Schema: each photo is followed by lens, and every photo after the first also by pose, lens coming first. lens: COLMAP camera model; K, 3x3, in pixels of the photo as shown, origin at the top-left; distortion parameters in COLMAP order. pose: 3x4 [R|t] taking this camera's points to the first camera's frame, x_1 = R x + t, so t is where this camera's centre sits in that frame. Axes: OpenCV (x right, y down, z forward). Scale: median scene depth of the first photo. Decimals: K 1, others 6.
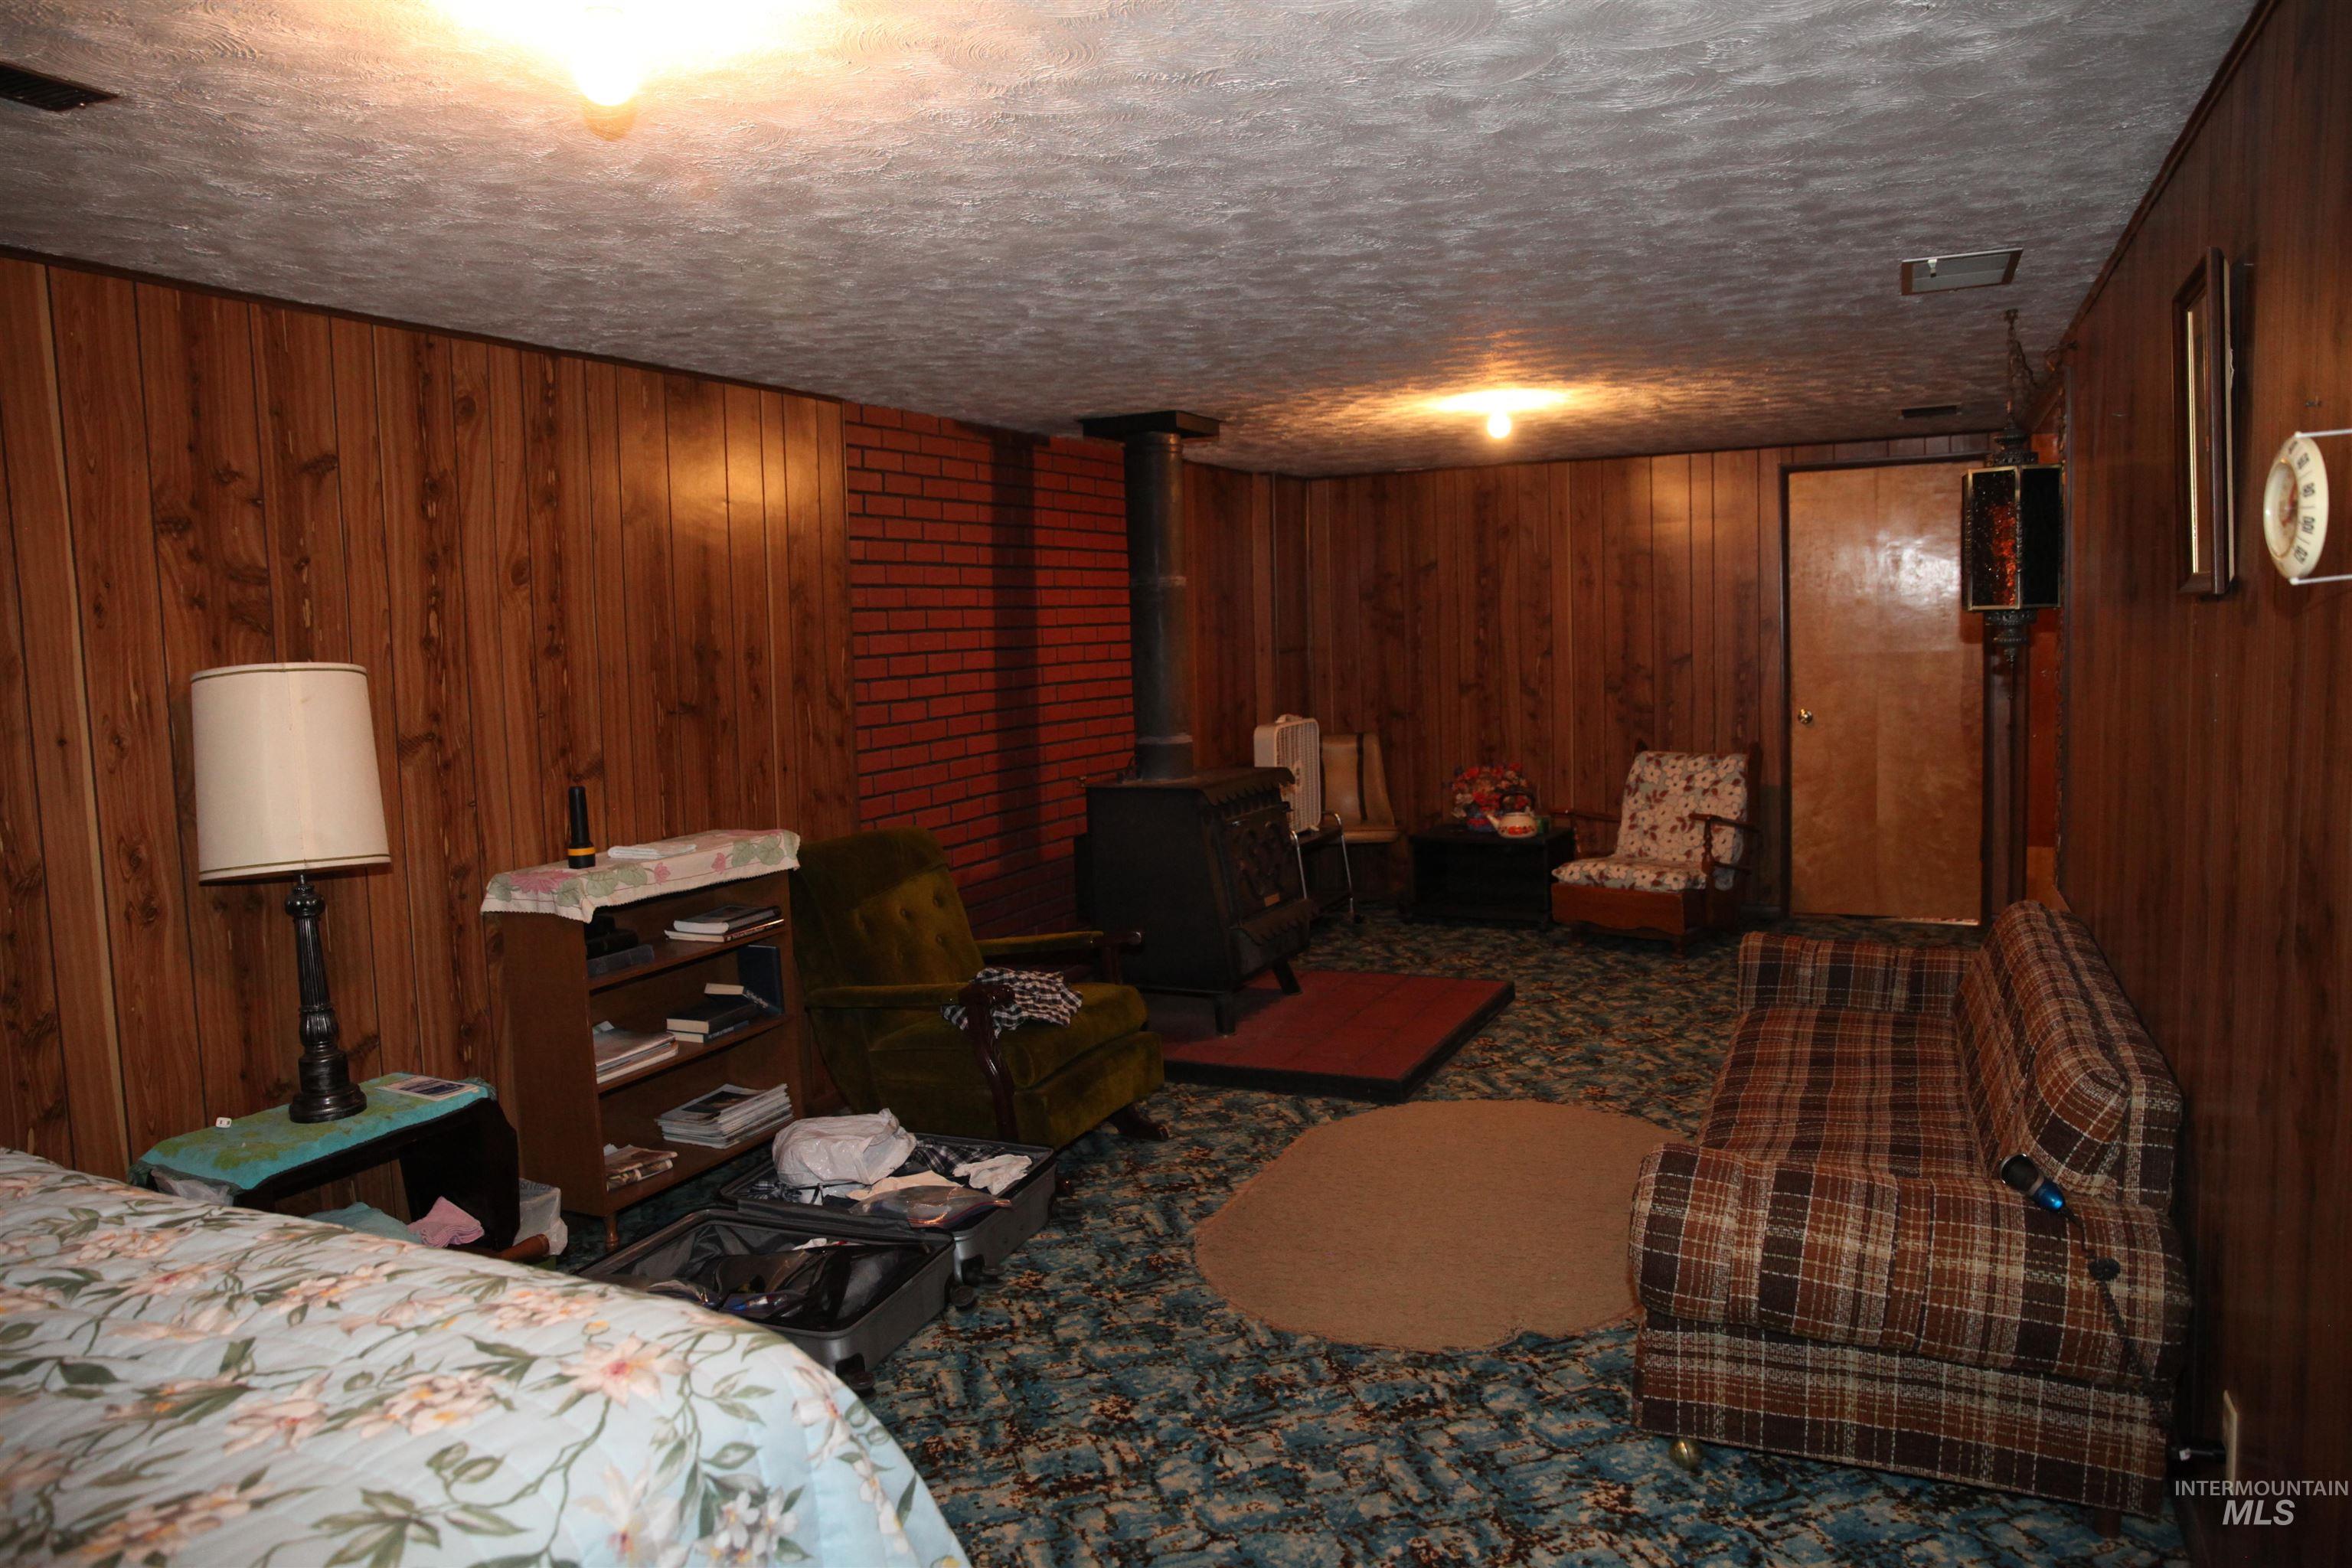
lens RADIAL K [[1610.0, 0, 1179.5], [0, 1610.0, 773.5], [0, 0, 1]] dist [-0.058066, 0.005681]
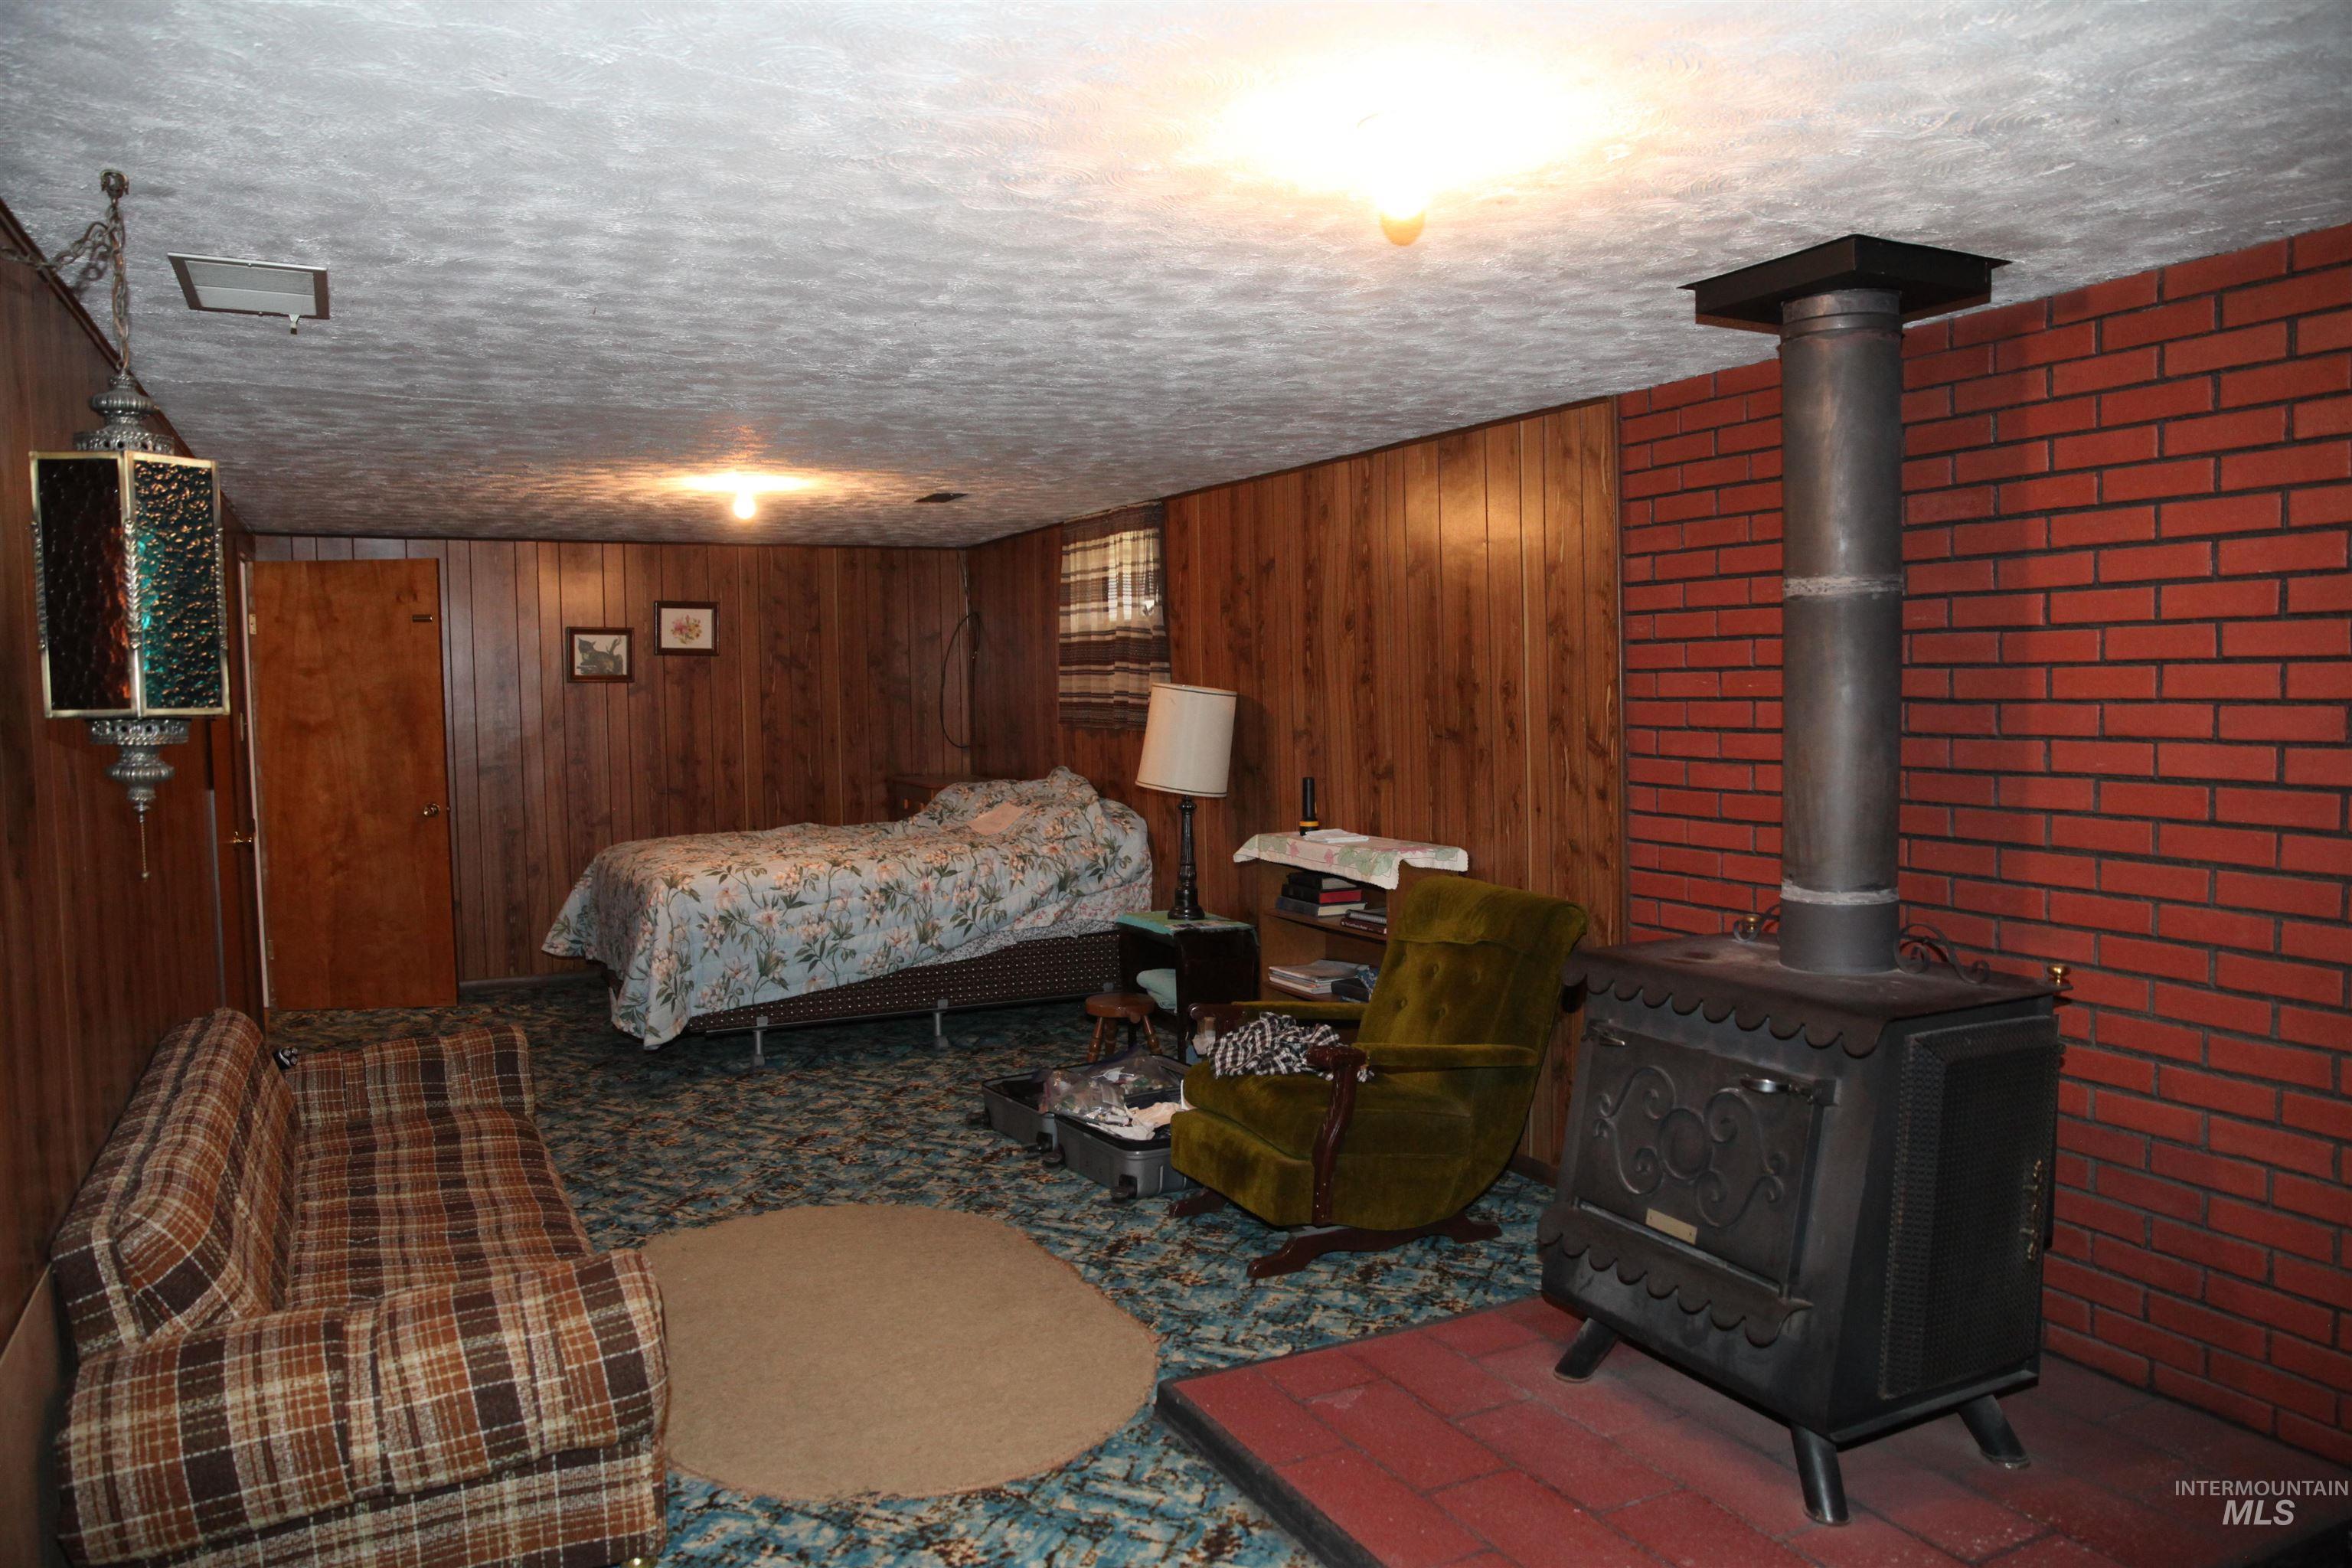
lens RADIAL K [[1610.0, 0, 1179.5], [0, 1610.0, 773.5], [0, 0, 1]] dist [-0.058066, 0.005681]
pose [[-0.611509, 0.068813, -0.788240, 0.706758], [-0.057421, 0.989725, 0.130949, -0.151801], [0.789152, 0.125338, -0.601274, 1.550749]]
